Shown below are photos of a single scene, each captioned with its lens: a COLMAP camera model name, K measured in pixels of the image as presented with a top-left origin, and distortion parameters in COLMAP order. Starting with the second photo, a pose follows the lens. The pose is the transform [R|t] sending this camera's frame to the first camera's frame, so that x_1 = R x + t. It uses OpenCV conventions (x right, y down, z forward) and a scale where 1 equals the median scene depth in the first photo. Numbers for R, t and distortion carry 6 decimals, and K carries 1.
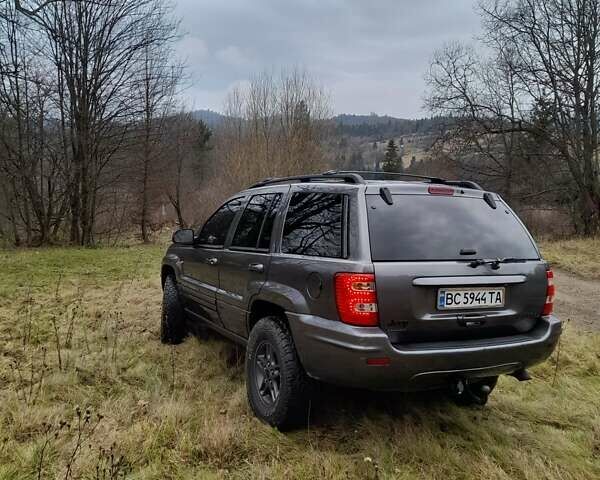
lens RADIAL K [[582.4, 0, 300.0], [0, 582.4, 240.0], [0, 0, 1]] dist [0.059042, -0.022146]
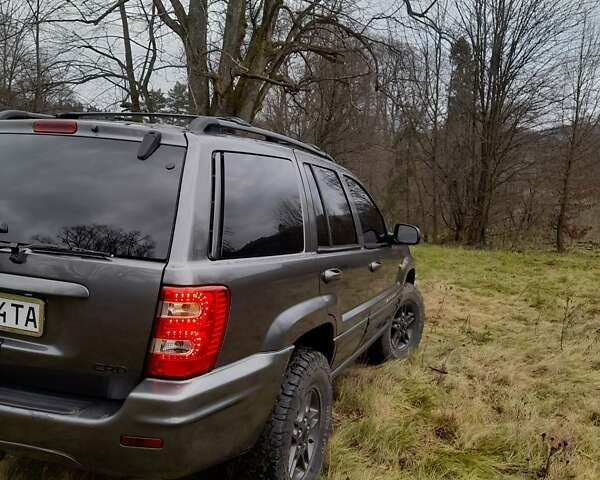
lens RADIAL K [[582.4, 0, 300.0], [0, 582.4, 240.0], [0, 0, 1]] dist [0.059042, -0.022146]
pose [[0.687784, 0.074059, -0.722127, 0.886738], [-0.081252, 0.996385, 0.024799, -0.005065], [0.721354, 0.041618, 0.691315, 0.800241]]
